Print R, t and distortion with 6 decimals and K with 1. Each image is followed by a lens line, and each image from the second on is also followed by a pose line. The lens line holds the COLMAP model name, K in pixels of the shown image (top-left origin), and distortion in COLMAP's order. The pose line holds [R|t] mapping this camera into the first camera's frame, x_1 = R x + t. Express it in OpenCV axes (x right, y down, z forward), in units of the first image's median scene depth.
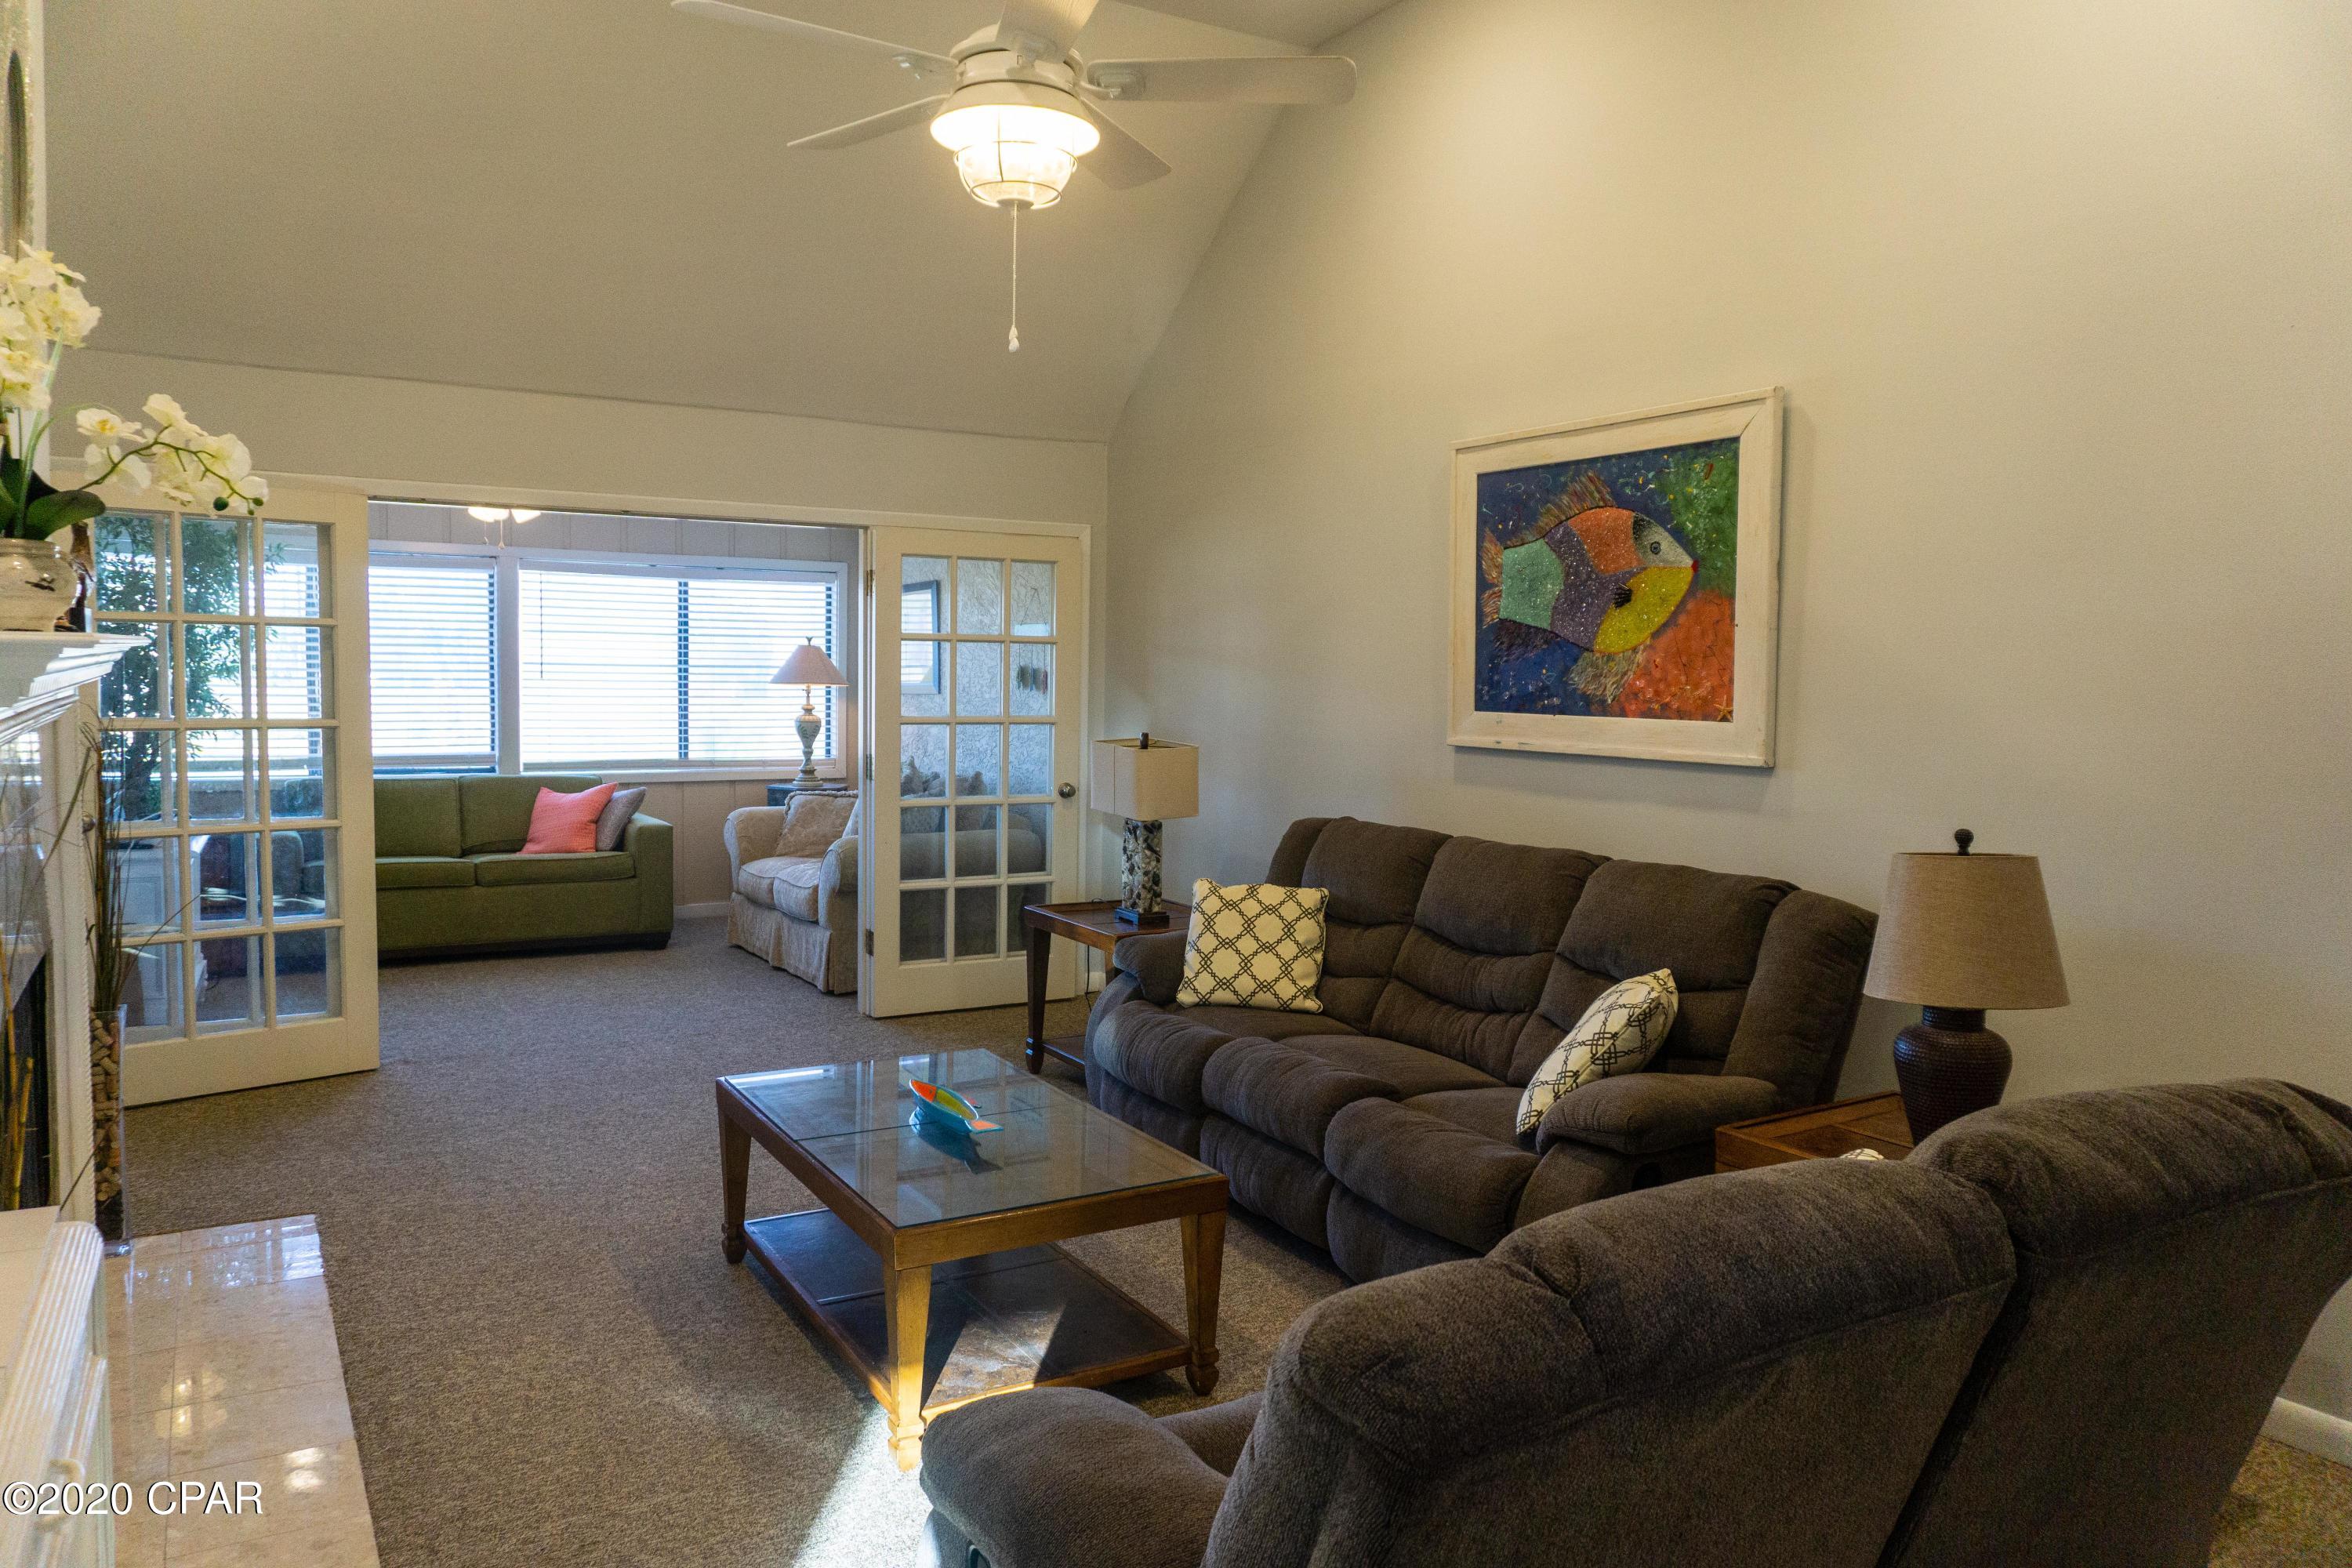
lens RADIAL K [[1575.5, 0, 1183.6], [0, 1575.5, 786.0], [0, 0, 1]] dist [-0.009868, -0.009349]
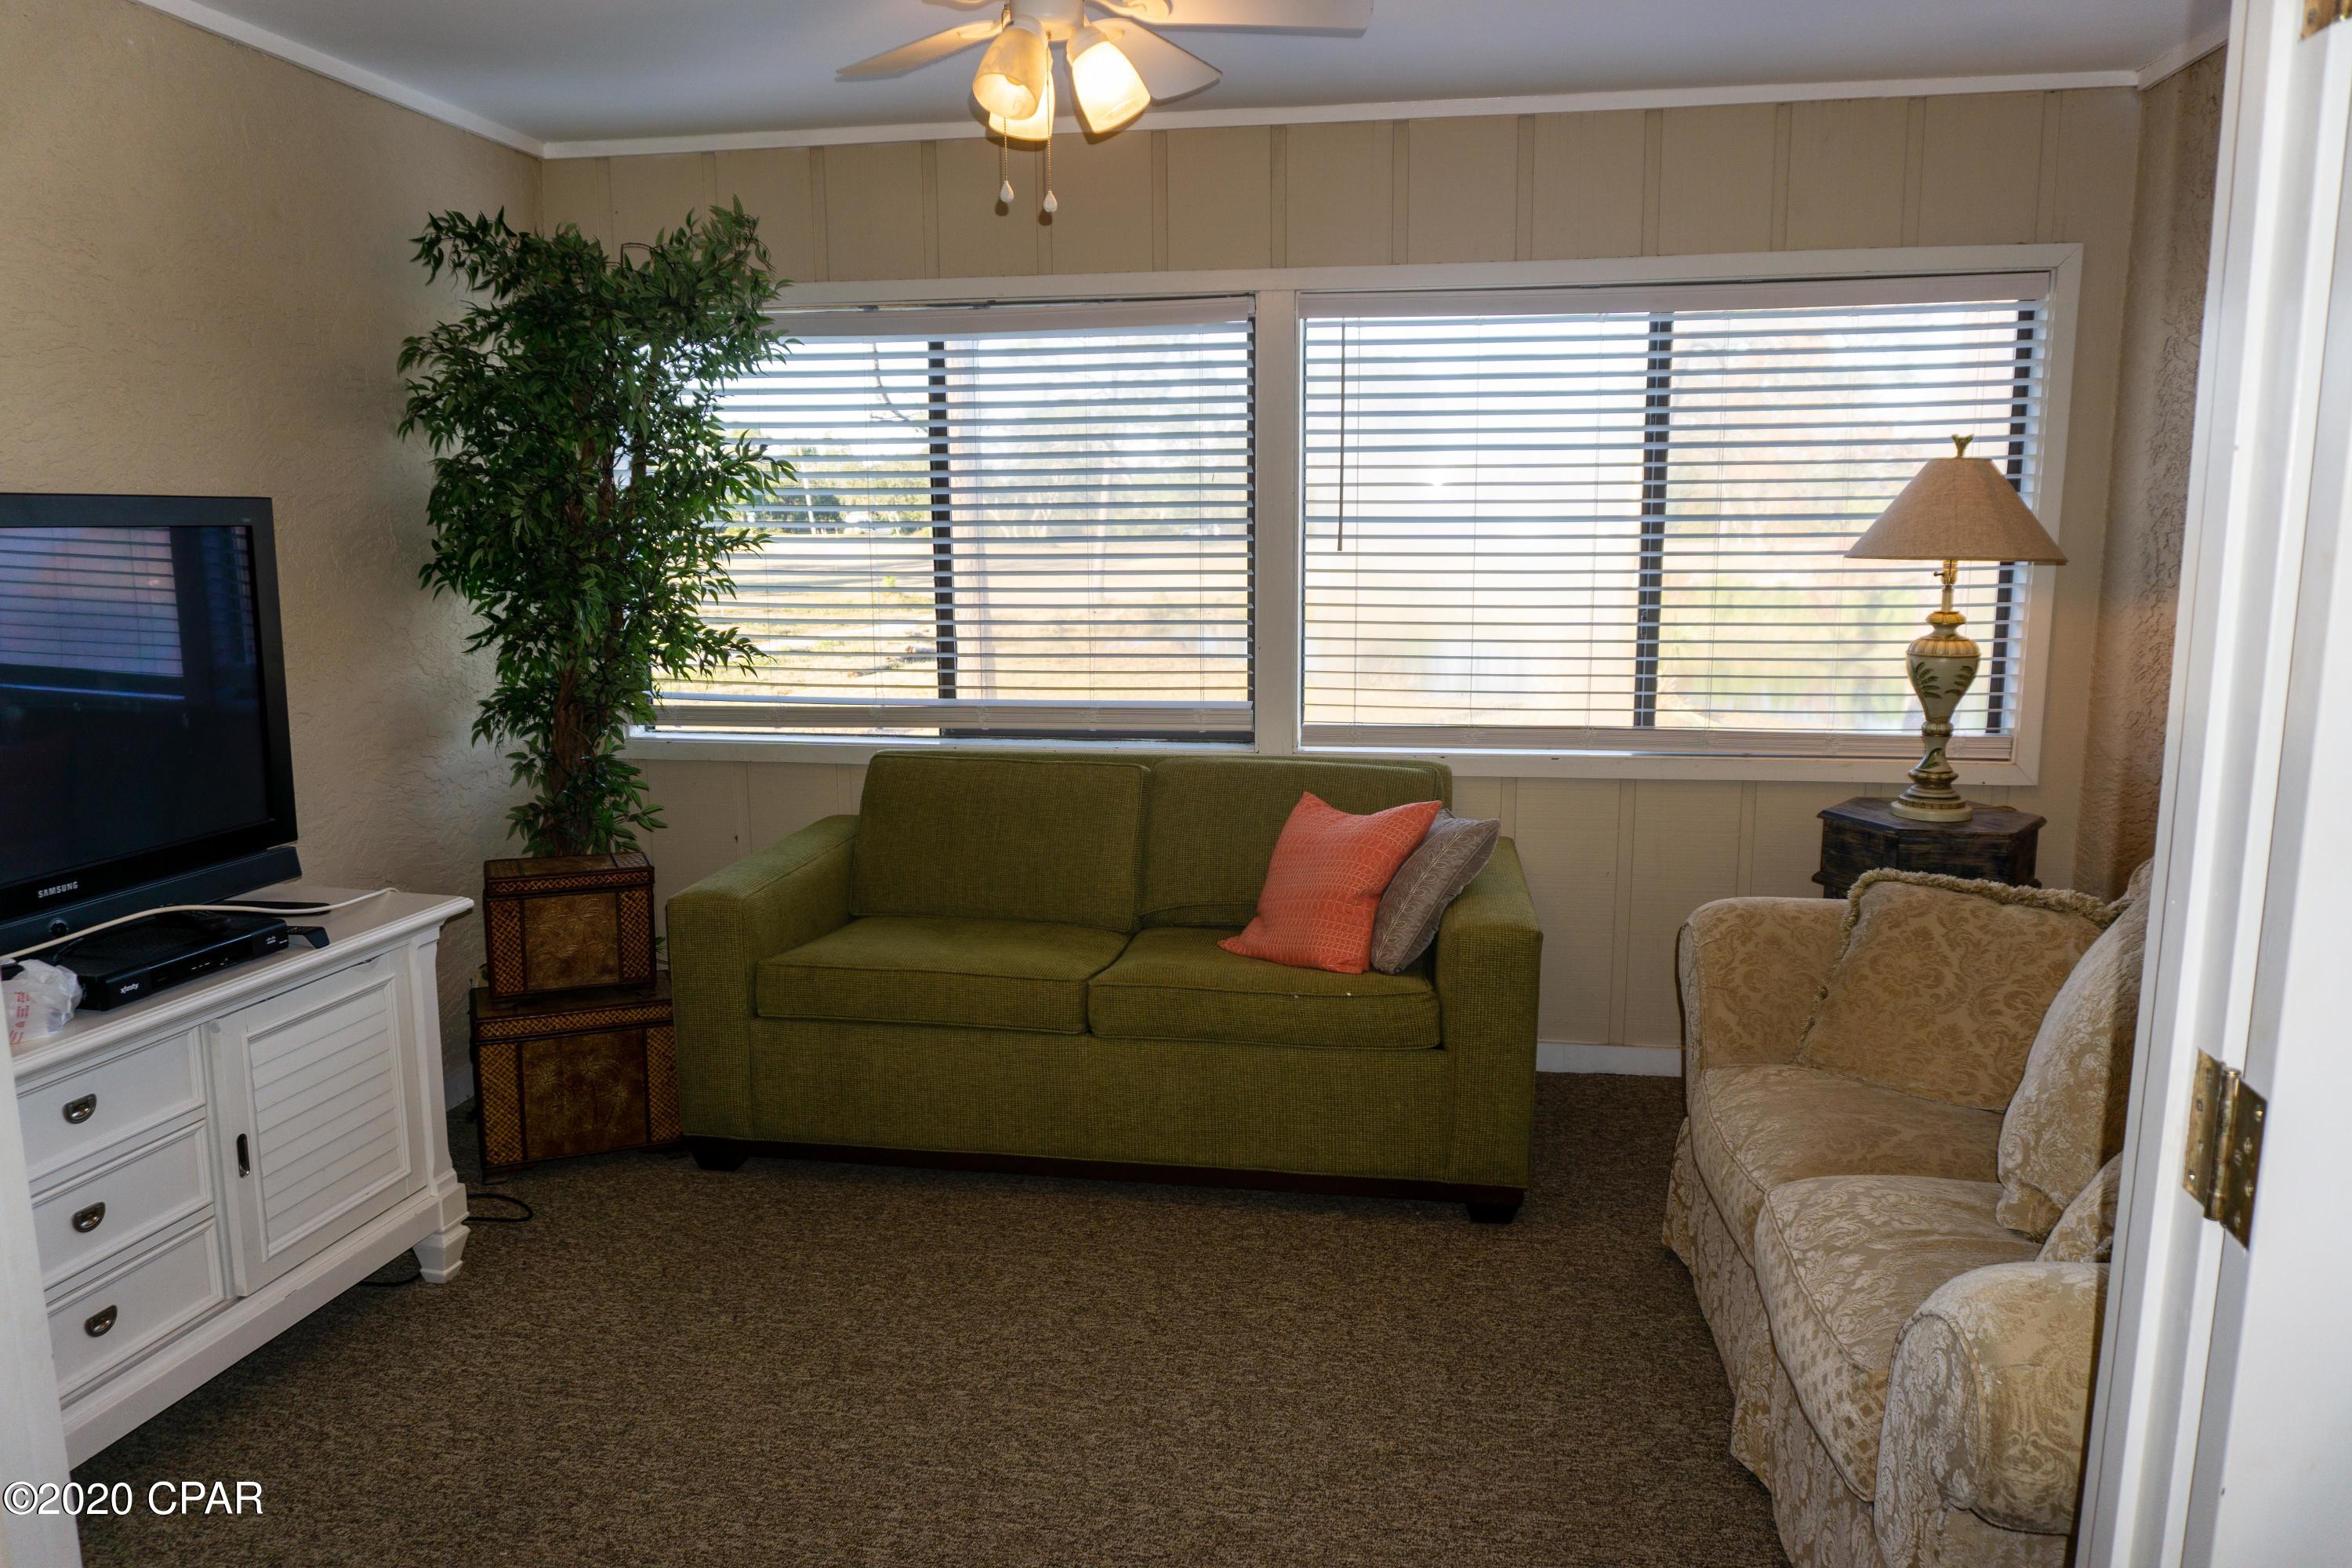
lens RADIAL K [[1599.7, 0, 1176.0], [0, 1599.7, 784.0], [0, 0, 1]] dist [-0.007485, -0.001875]
pose [[0.761068, 0.083321, -0.643299, -0.241842], [-0.026672, 0.994897, 0.097306, -0.081615], [0.648124, -0.056898, 0.759406, 1.104138]]
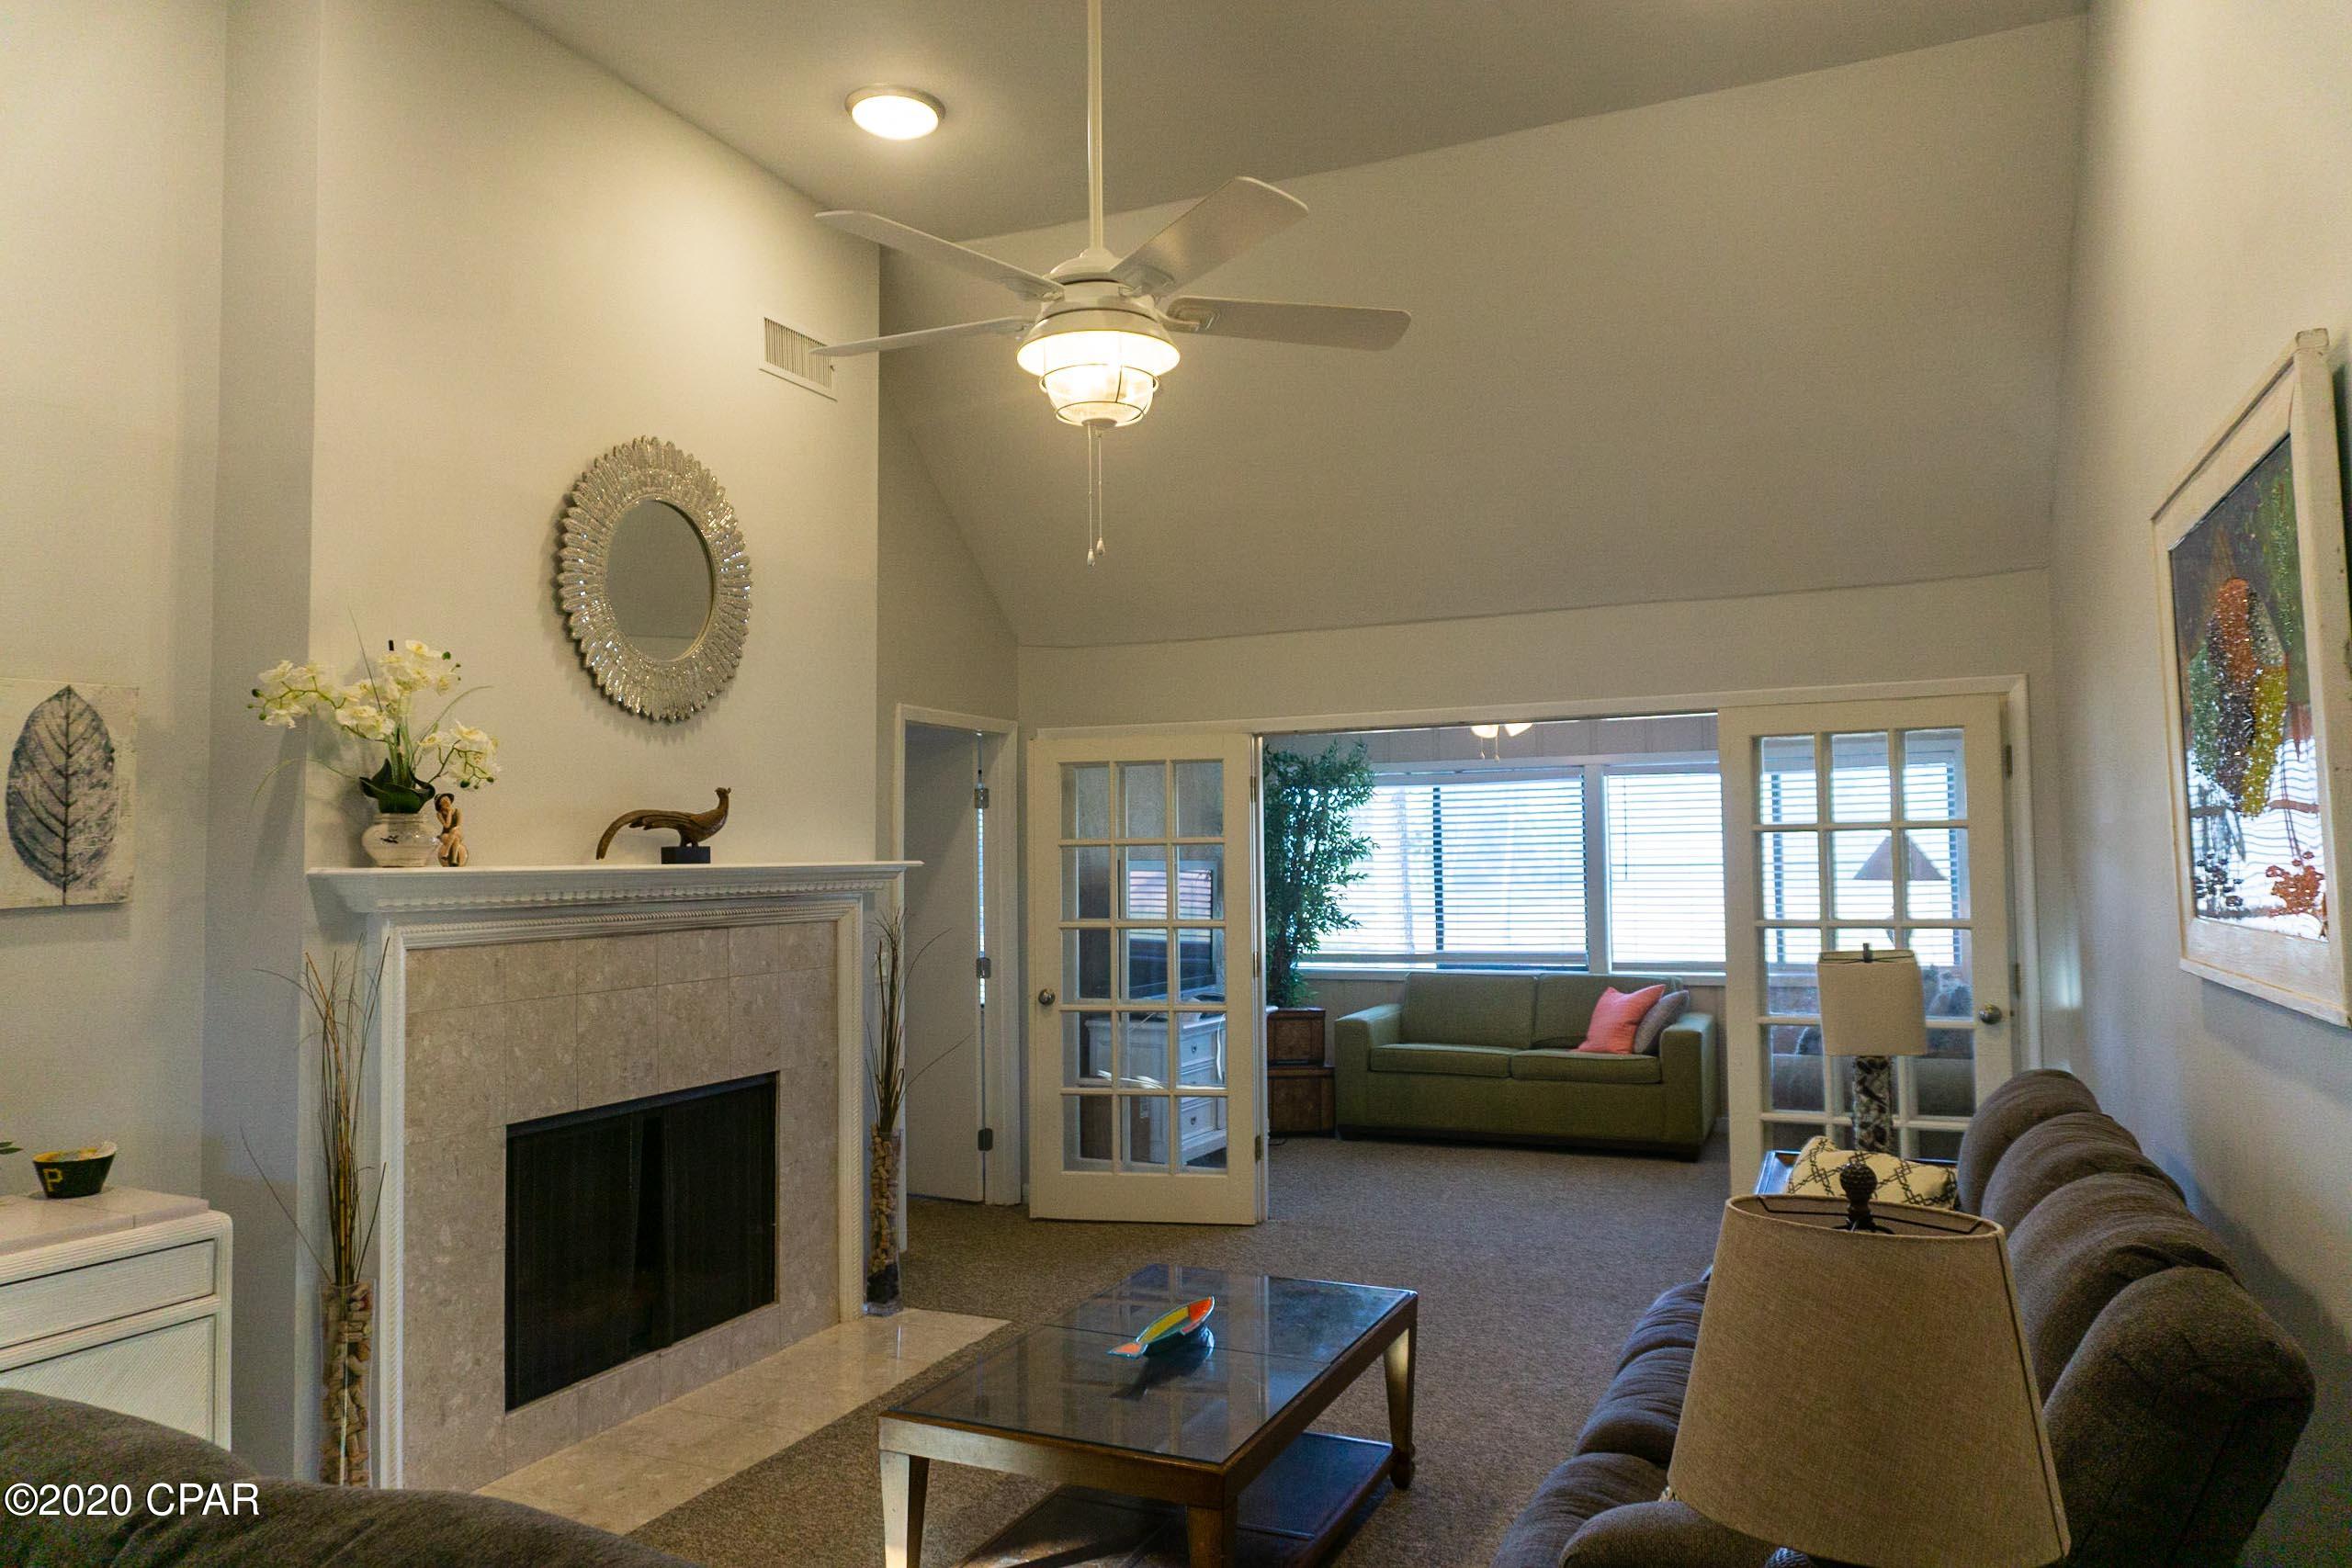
lens RADIAL K [[1599.5, 0, 1176.0], [0, 1599.5, 784.0], [0, 0, 1]] dist [-0.007485, -0.001875]
pose [[0.576885, -0.067656, -0.814018, 0.501898], [-0.035347, 0.993563, -0.107628, -0.015206], [0.816060, 0.090862, 0.570780, 0.300215]]
